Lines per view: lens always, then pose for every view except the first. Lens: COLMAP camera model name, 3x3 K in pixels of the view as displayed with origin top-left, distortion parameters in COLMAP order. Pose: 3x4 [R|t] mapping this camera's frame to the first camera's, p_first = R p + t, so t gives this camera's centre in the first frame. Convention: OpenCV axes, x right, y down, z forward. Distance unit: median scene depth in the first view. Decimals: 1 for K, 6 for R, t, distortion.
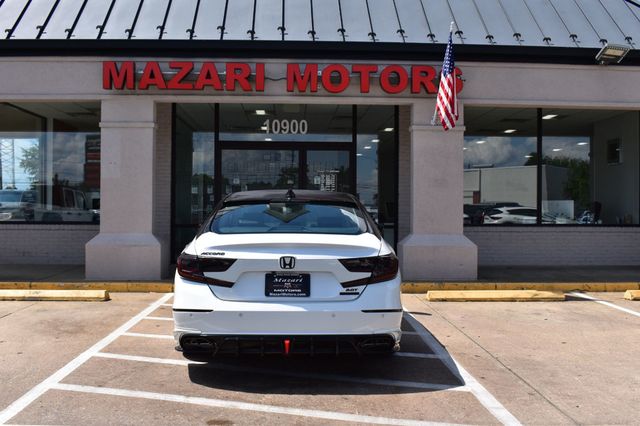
lens RADIAL K [[648.9, 0, 320.0], [0, 648.9, 213.0], [0, 0, 1]] dist [-0.069595, -0.012595]
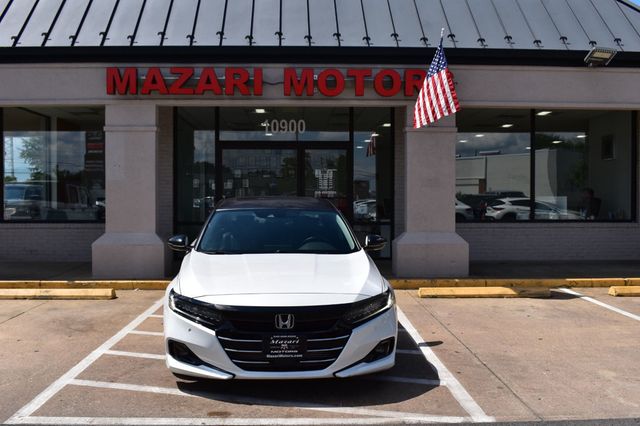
lens RADIAL K [[663.1, 0, 320.0], [0, 663.1, 213.0], [0, 0, 1]] dist [-0.069840, -0.005590]
pose [[0.999960, -0.005157, -0.007375, 0.012976], [0.005300, 0.999795, 0.019538, -0.019937], [0.007273, -0.019576, 0.999782, -0.060820]]
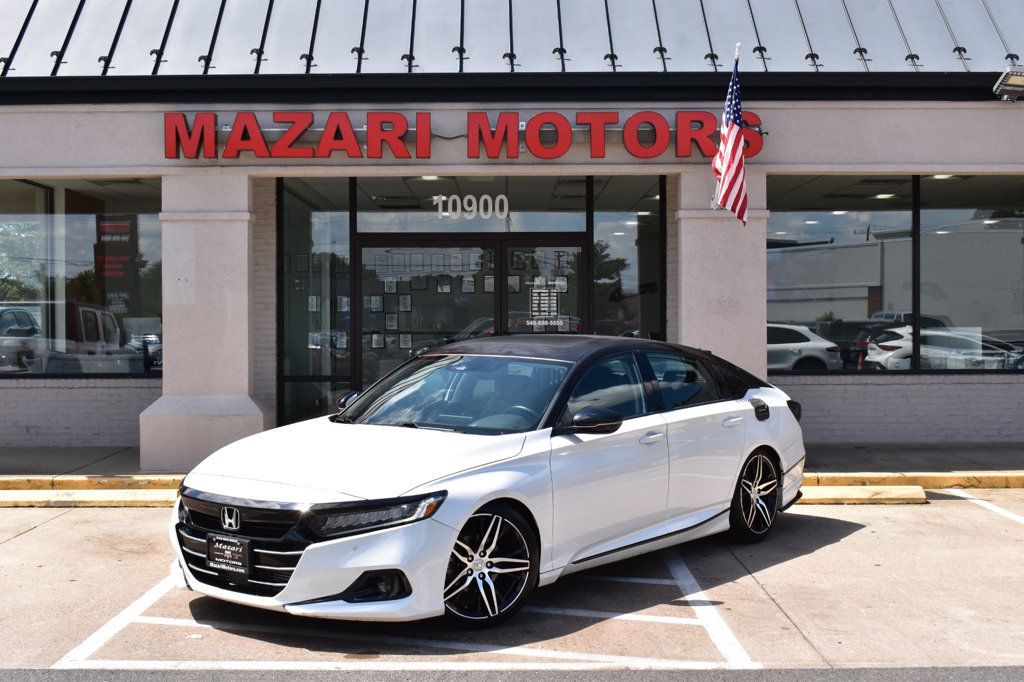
lens RADIAL K [[1338.4, 0, 512.0], [0, 1338.4, 341.0], [0, 0, 1]] dist [-0.040189, -0.000167]
pose [[0.999096, -0.009427, -0.041454, 0.039336], [0.009778, 0.999918, 0.008267, -0.027245], [0.041373, -0.008665, 0.999106, -0.240907]]
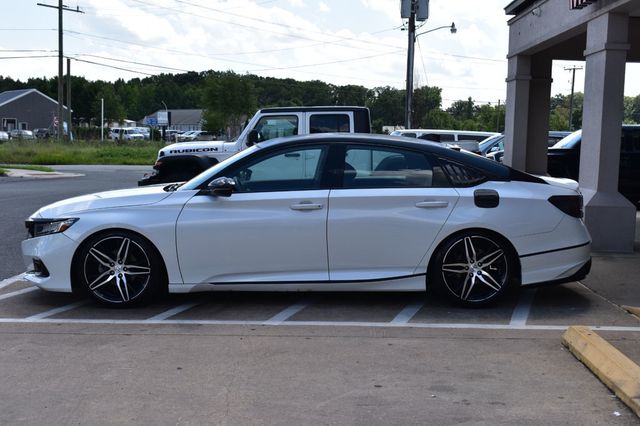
lens RADIAL K [[836.5, 0, 320.0], [0, 836.5, 213.0], [0, 0, 1]] dist [-0.040189, -0.000167]
pose [[-0.068432, 0.081866, -0.994291, 0.734215], [-0.031641, 0.995948, 0.084180, -0.014060], [0.997154, 0.037221, -0.065565, 0.739808]]
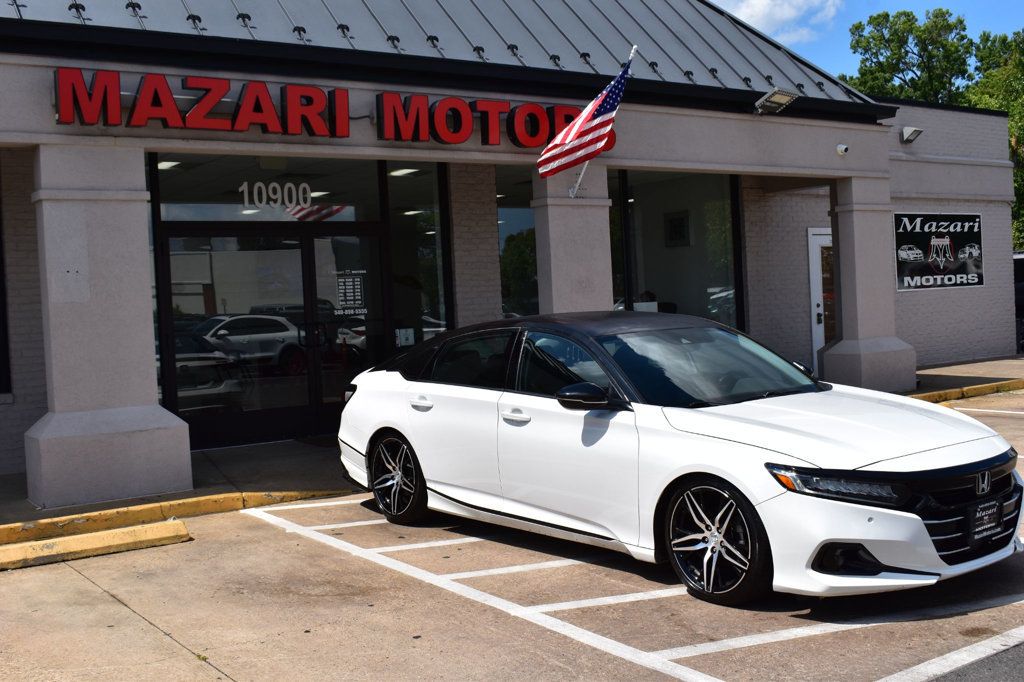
lens RADIAL K [[1126.5, 0, 513.0], [0, 1126.5, 338.2], [0, 0, 1]] dist [-0.053267, -0.015671]
pose [[0.834878, -0.063712, 0.546735, -0.512422], [0.056196, 0.997954, 0.030479, -0.033041], [-0.547558, 0.005278, 0.836751, 0.086503]]
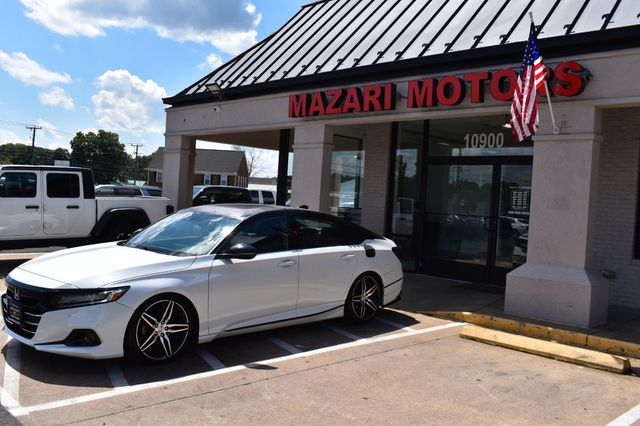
lens RADIAL K [[619.5, 0, 320.2], [0, 619.5, 204.7], [0, 0, 1]] dist [-0.024922, -0.008104]
pose [[0.662043, 0.036804, -0.748561, 0.582254], [-0.058208, 0.998302, -0.002397, -0.026270], [0.747202, 0.045159, 0.663061, 0.255659]]
